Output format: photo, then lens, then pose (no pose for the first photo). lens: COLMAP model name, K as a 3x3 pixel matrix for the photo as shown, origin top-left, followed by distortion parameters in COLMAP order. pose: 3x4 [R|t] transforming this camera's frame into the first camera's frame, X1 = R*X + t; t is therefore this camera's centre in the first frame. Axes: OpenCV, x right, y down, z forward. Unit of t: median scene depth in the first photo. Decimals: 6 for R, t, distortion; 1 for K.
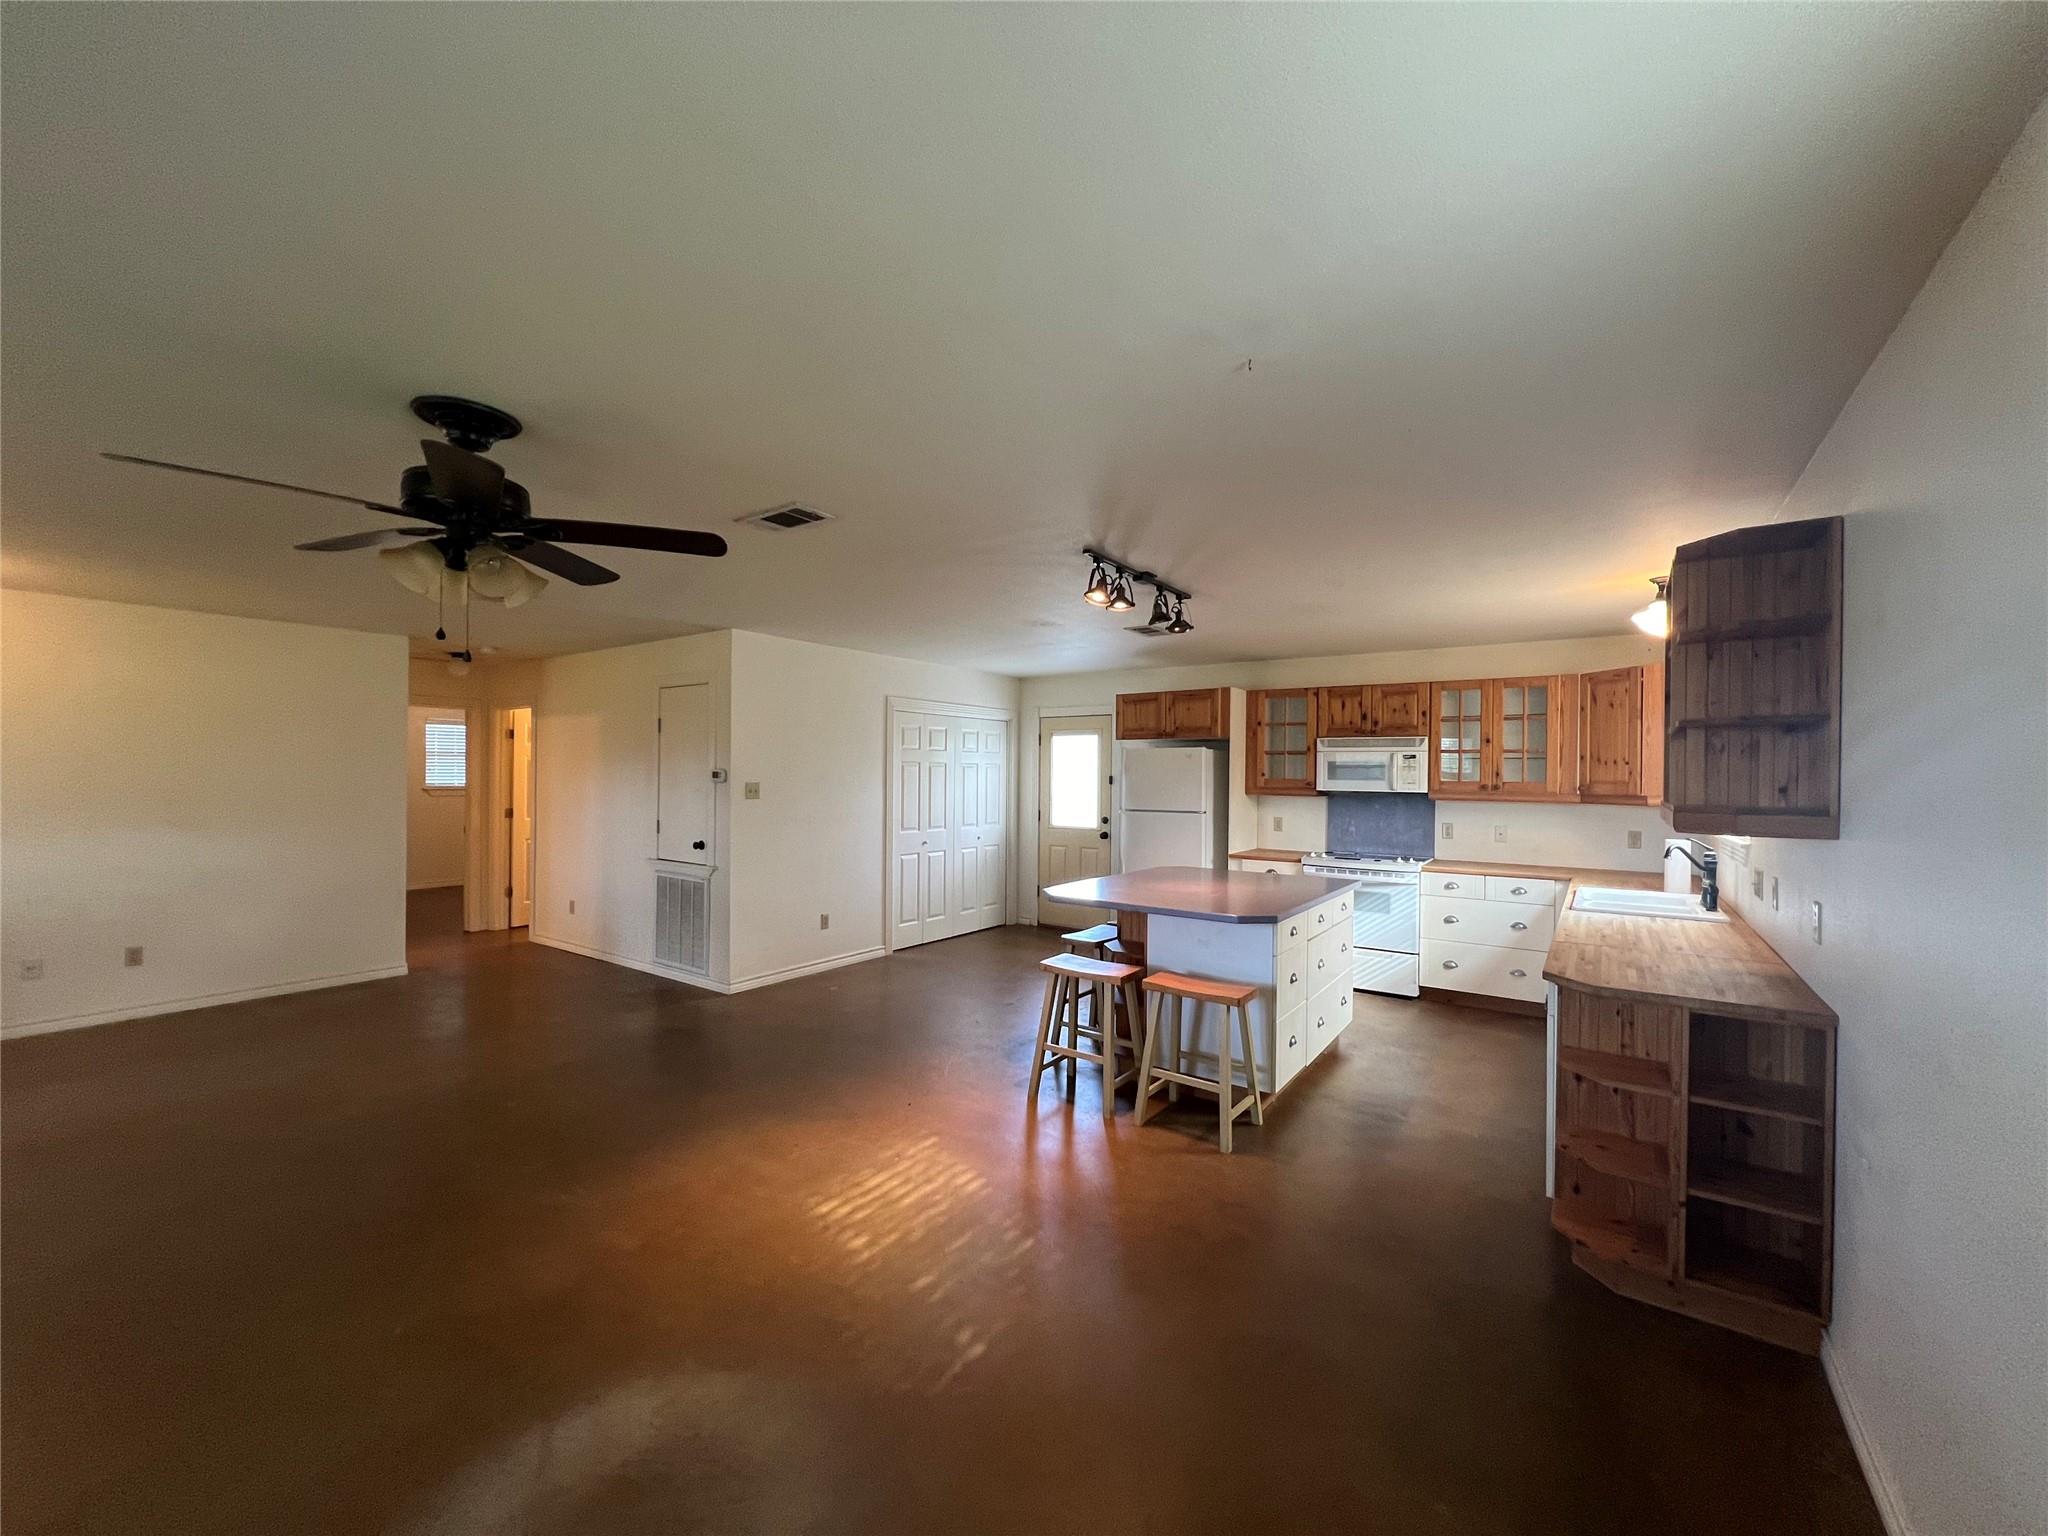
lens RADIAL K [[817.2, 0, 1023.9], [0, 817.2, 774.9], [0, 0, 1]] dist [-0.002797, 0.001097]
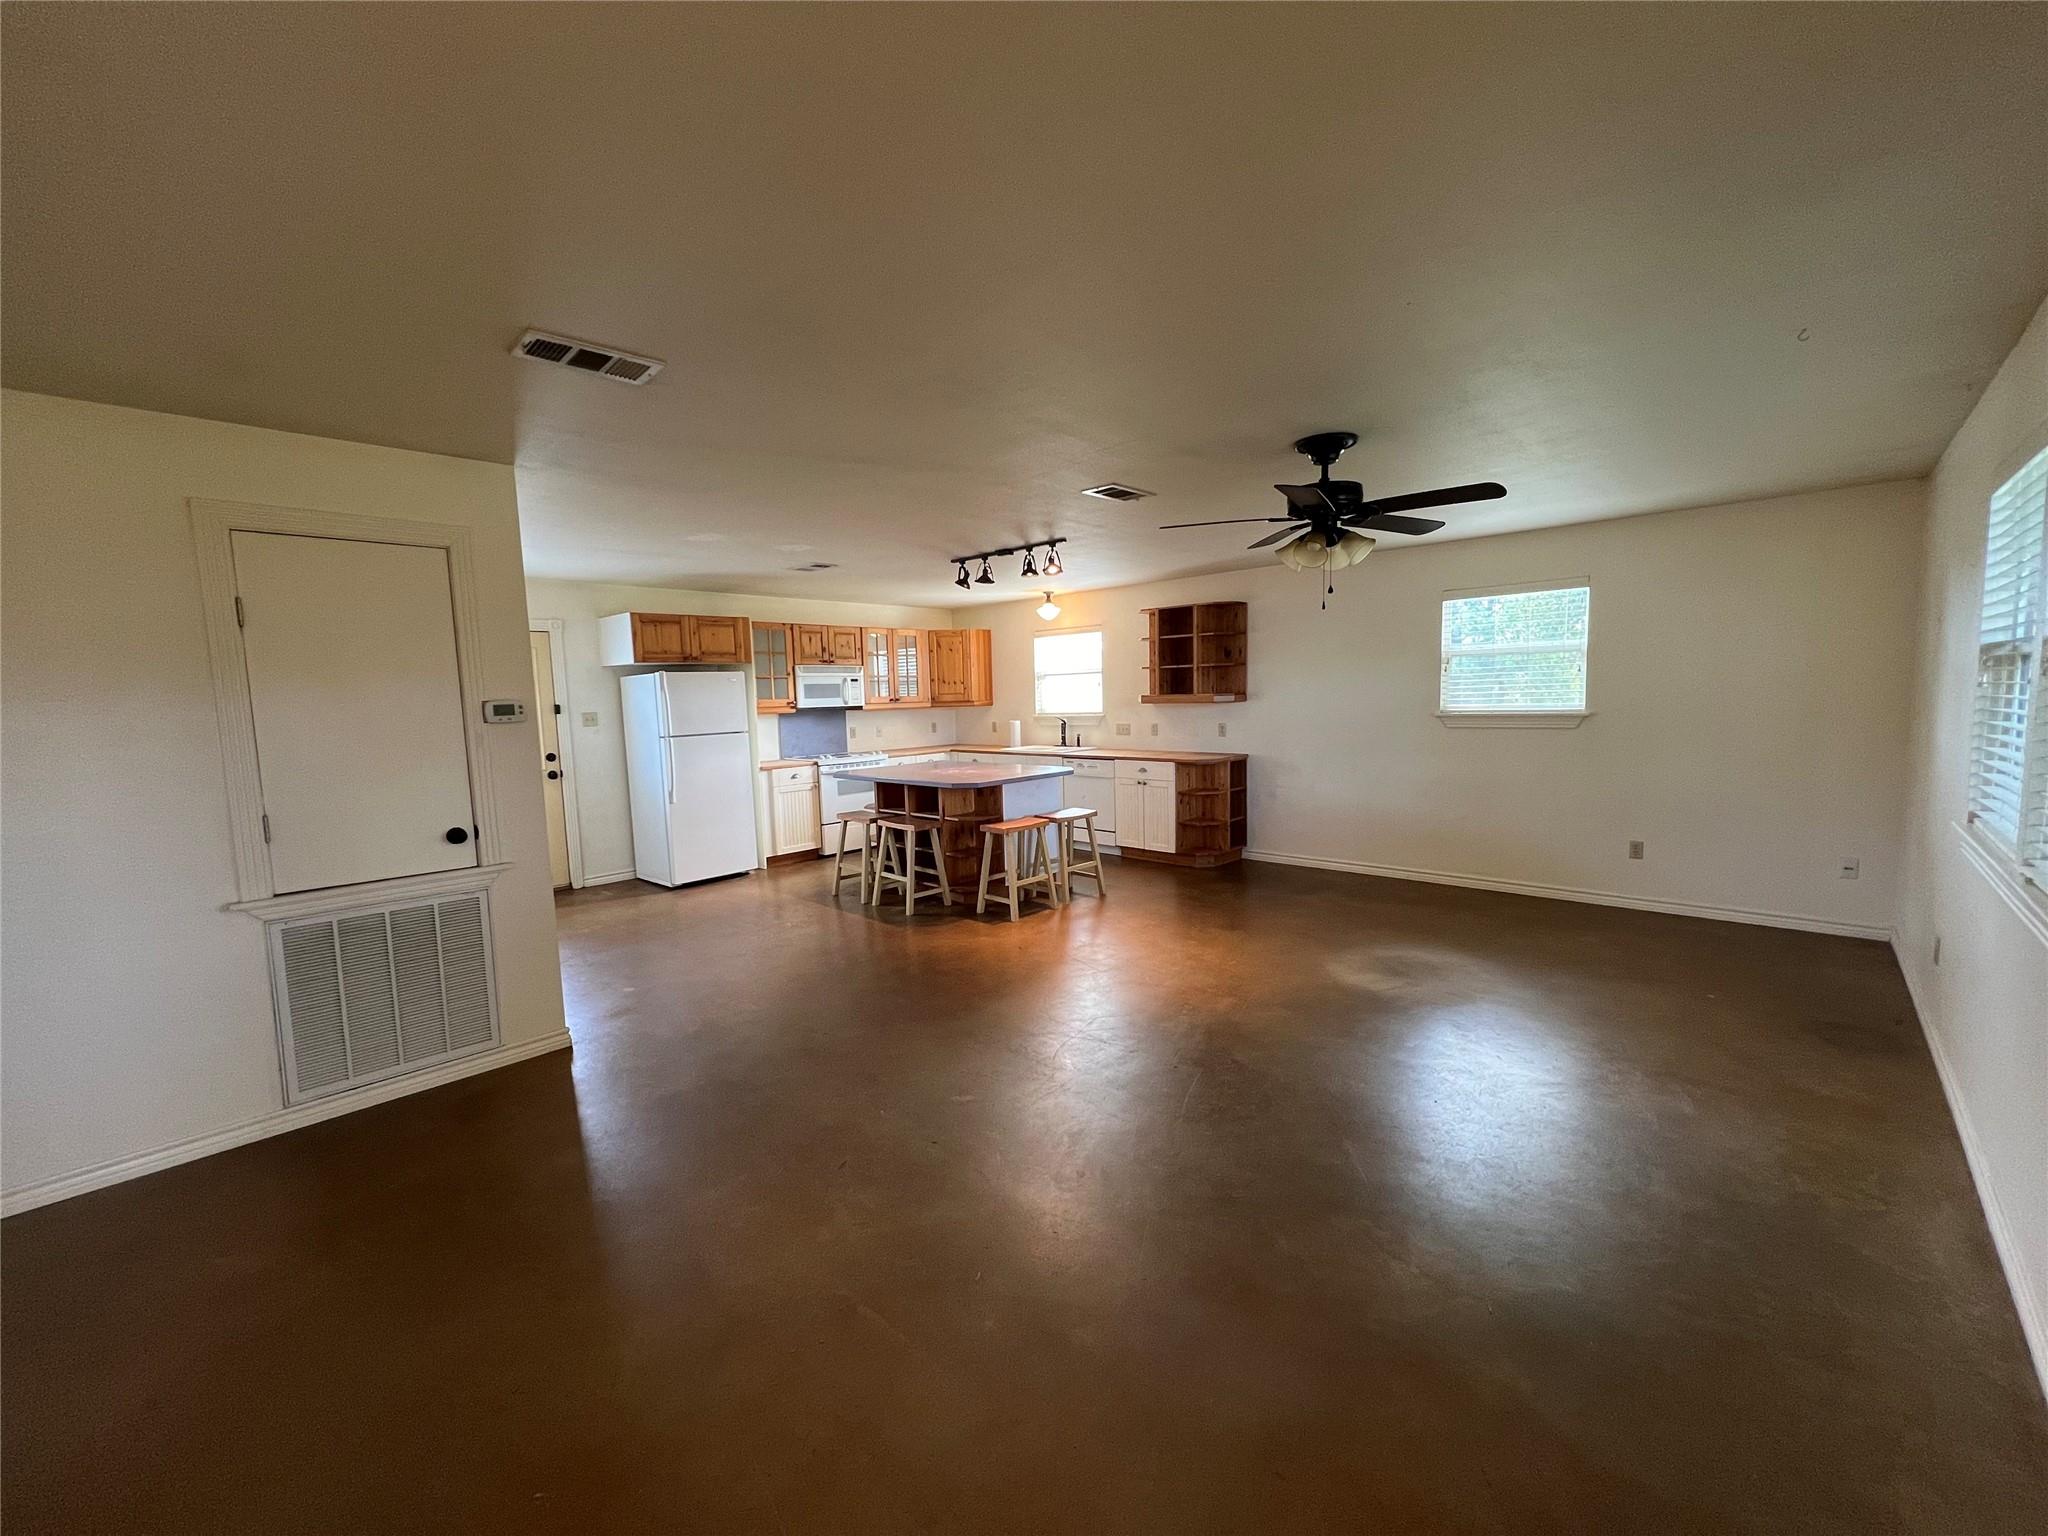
lens RADIAL K [[817.2, 0, 1023.7], [0, 817.2, 775.9], [0, 0, 1]] dist [-0.002797, 0.001097]
pose [[0.138875, -0.115319, 0.983573, -1.032629], [0.029619, 0.993236, 0.112270, -0.008855], [-0.989867, 0.013541, 0.141351, 0.608759]]
